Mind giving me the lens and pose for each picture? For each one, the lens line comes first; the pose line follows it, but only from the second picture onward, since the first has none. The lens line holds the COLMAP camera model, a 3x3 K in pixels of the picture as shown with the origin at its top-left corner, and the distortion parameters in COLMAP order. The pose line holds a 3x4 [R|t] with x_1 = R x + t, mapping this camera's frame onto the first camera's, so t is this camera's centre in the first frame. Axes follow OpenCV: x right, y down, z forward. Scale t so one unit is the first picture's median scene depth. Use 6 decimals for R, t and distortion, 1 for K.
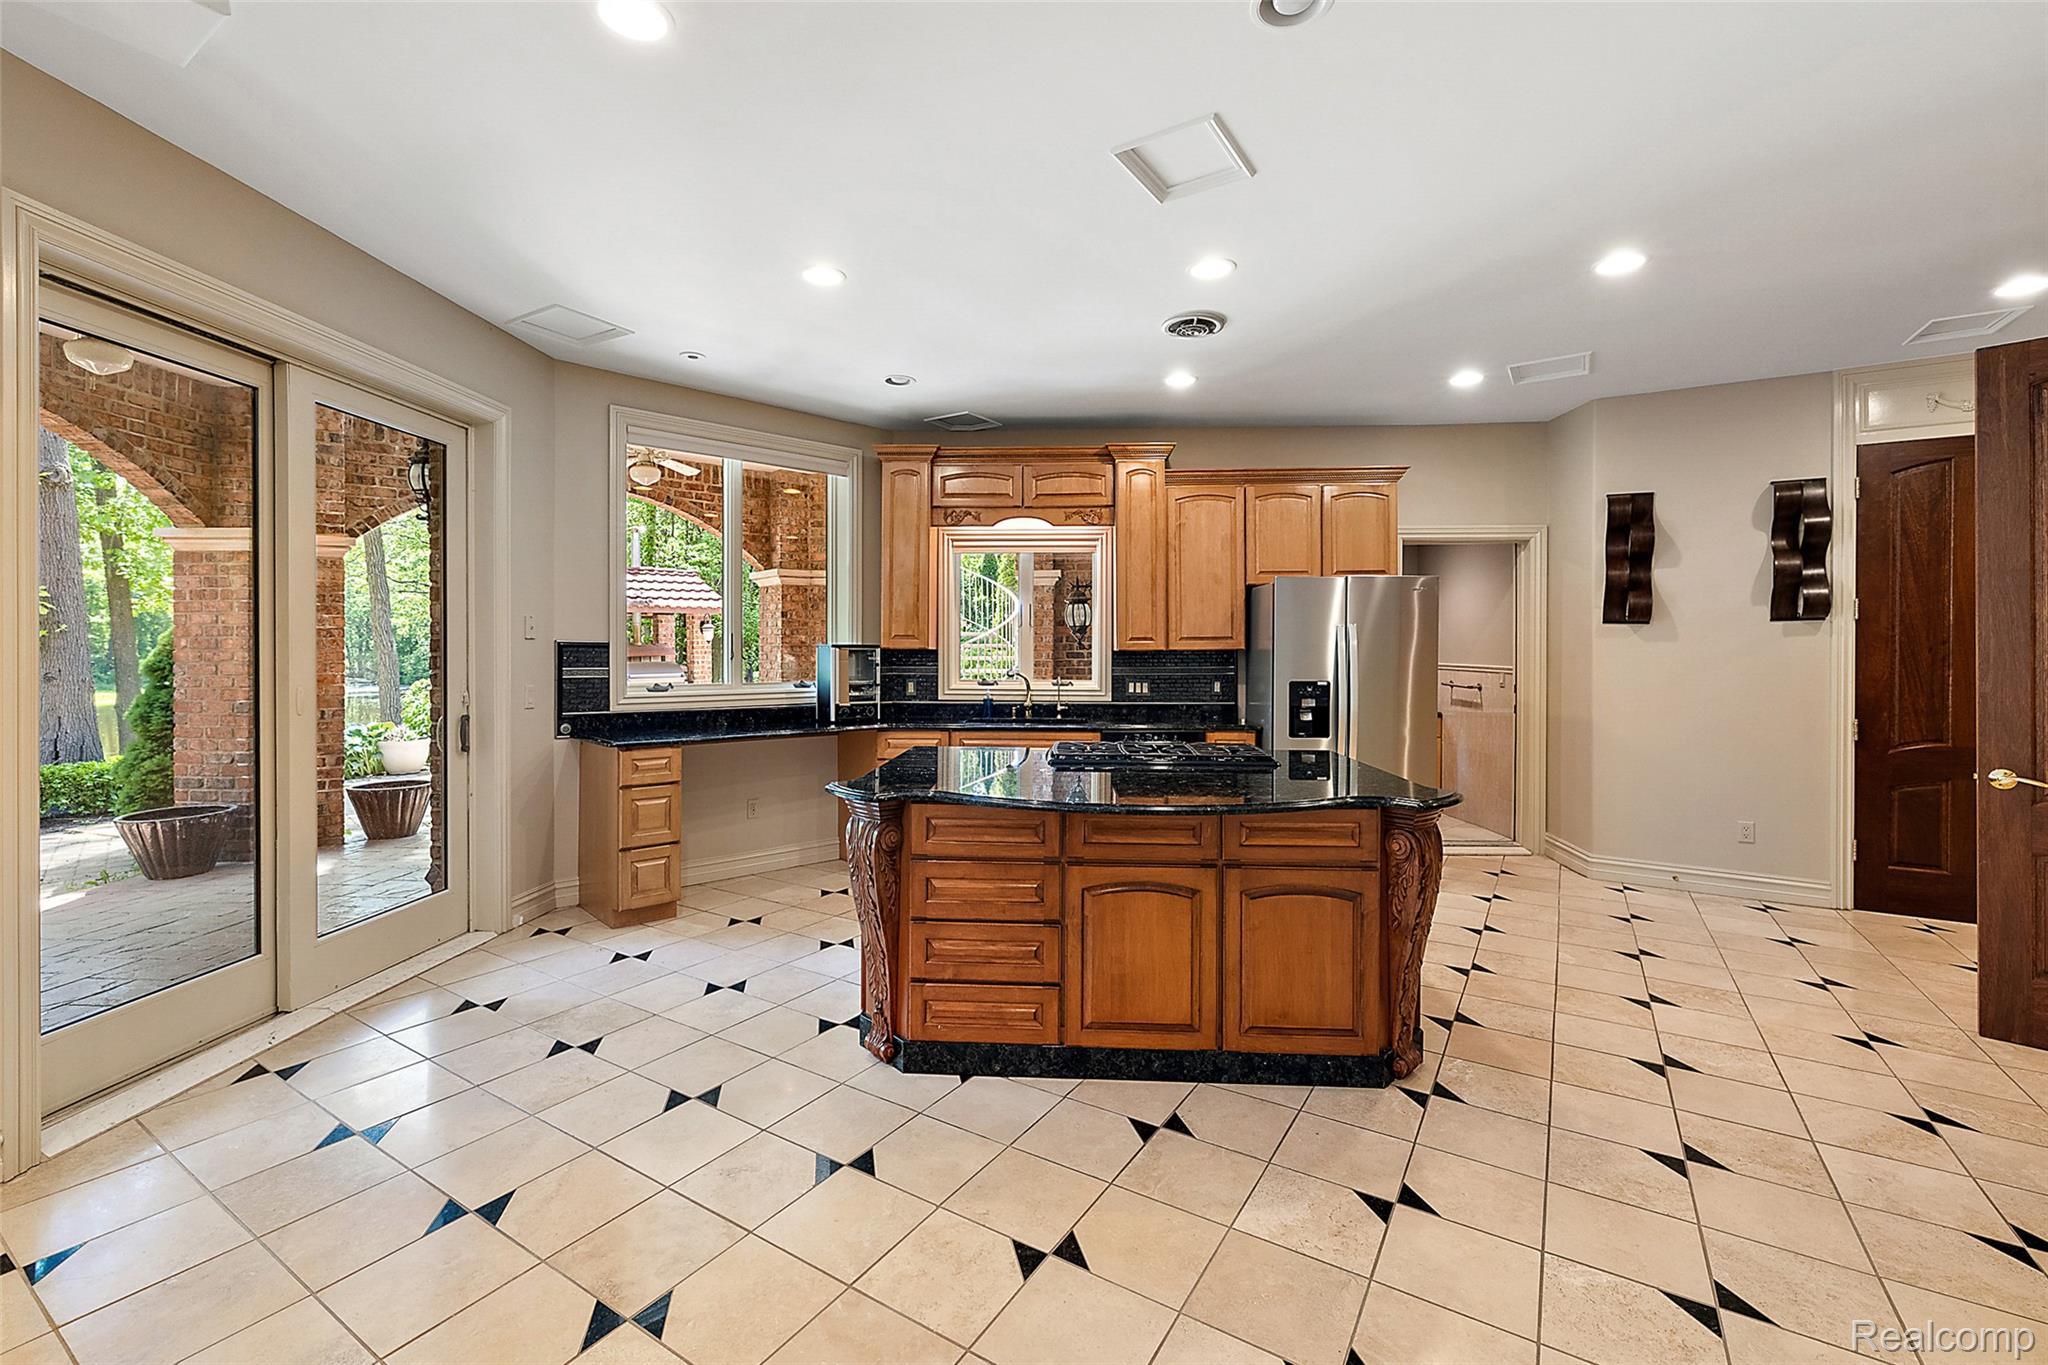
lens RADIAL K [[879.0, 0, 1006.4], [0, 879.0, 658.9], [0, 0, 1]] dist [0.001526, 0.001376]
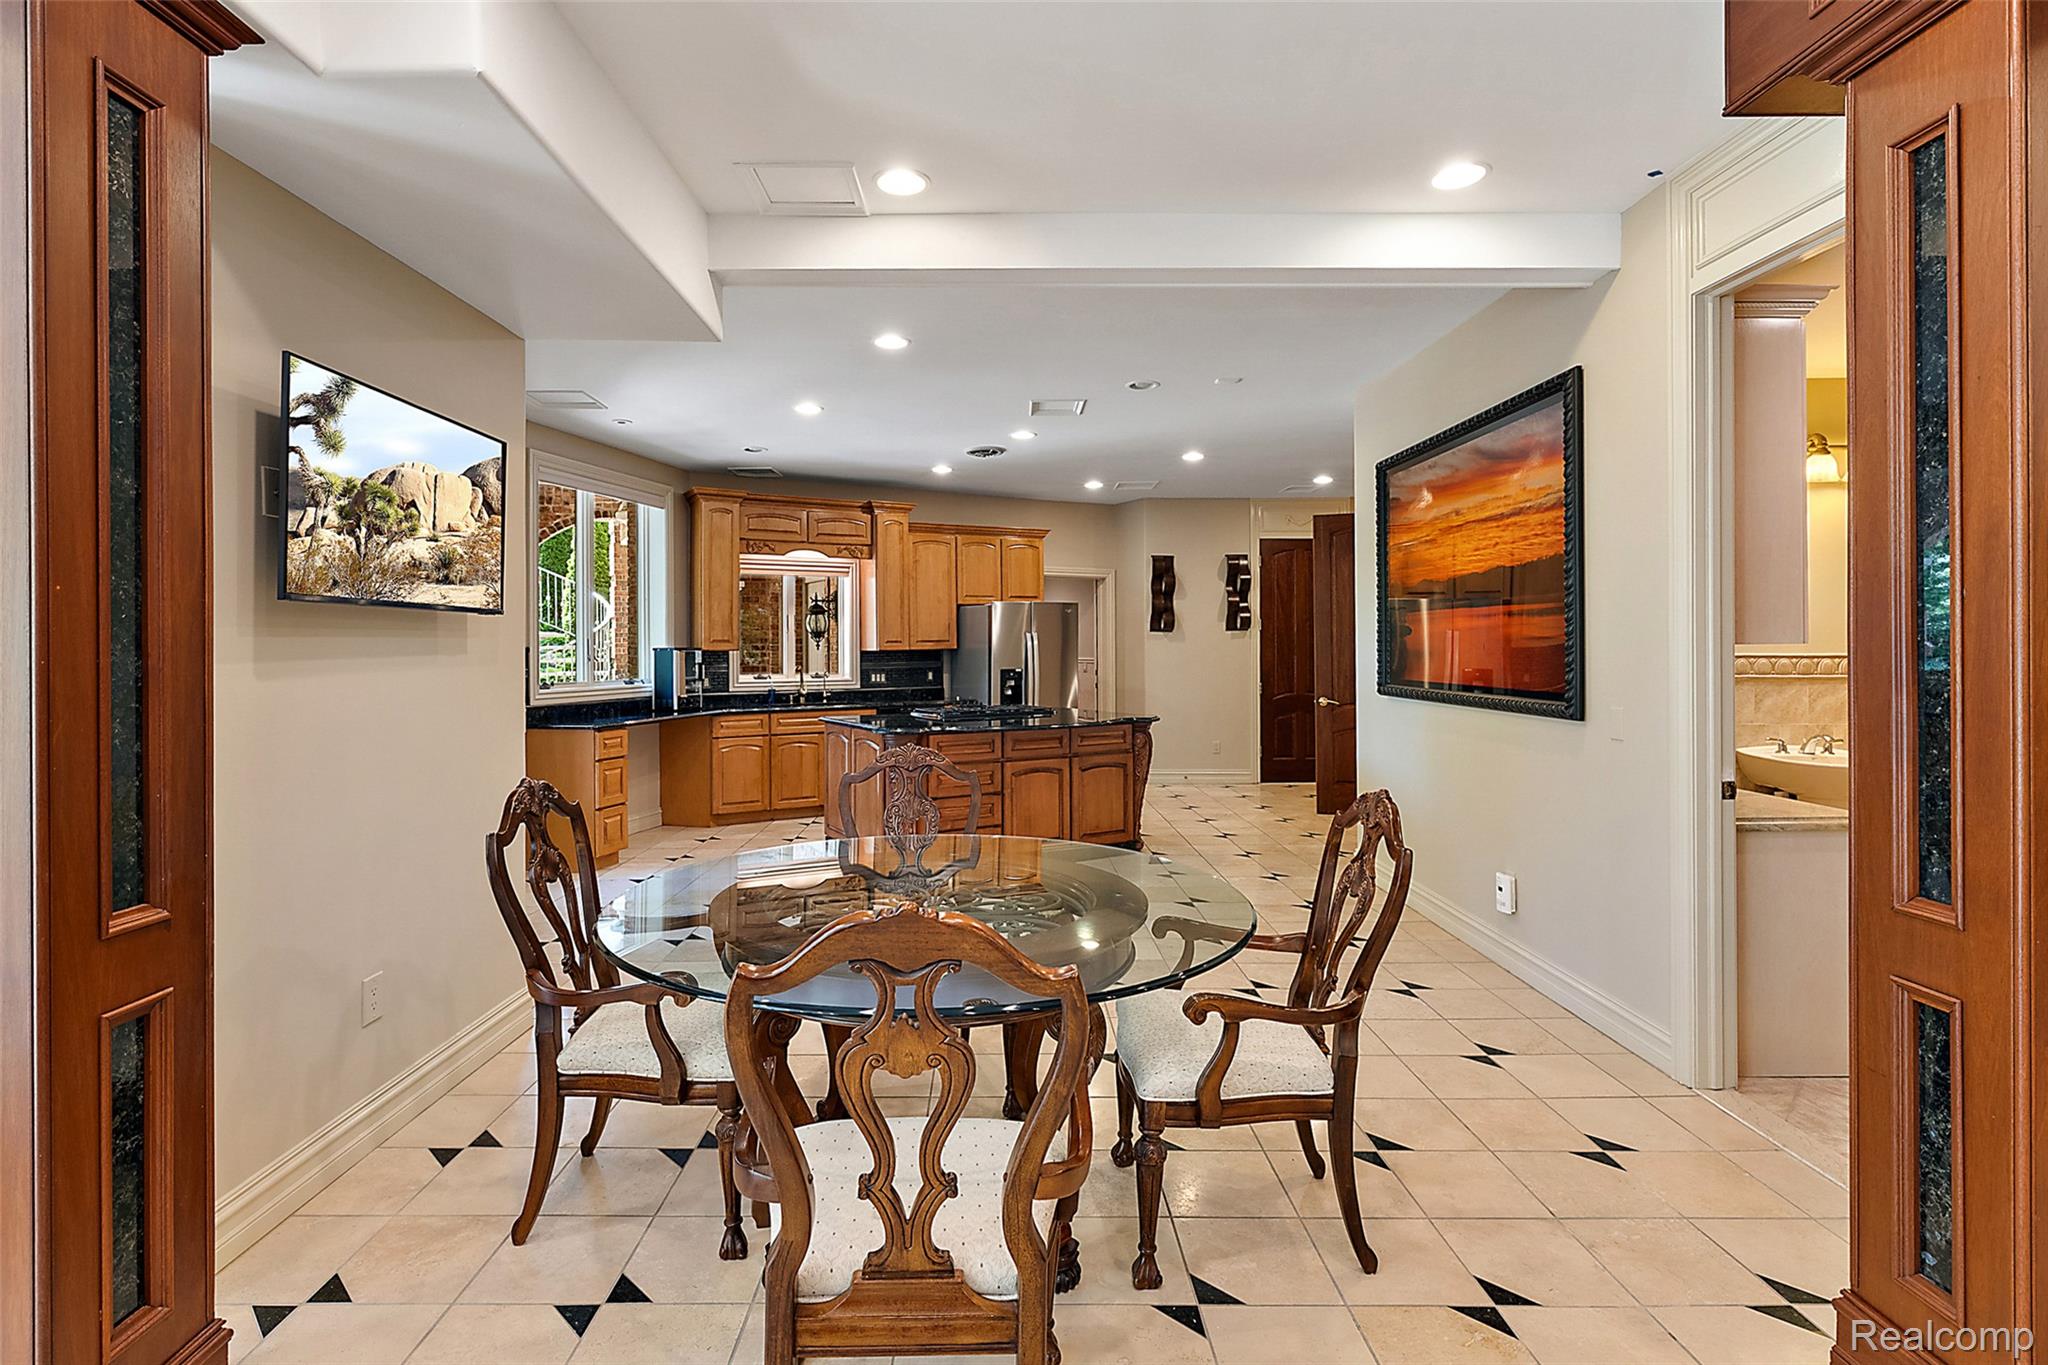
lens RADIAL K [[996.0, 0, 998.2], [0, 996.0, 641.1], [0, 0, 1]] dist [0.012134, -0.000434]
pose [[0.840262, -0.004300, 0.542164, -0.604779], [0.013827, 0.999813, -0.013500, -0.000129], [-0.542004, 0.018841, 0.840165, -0.446303]]
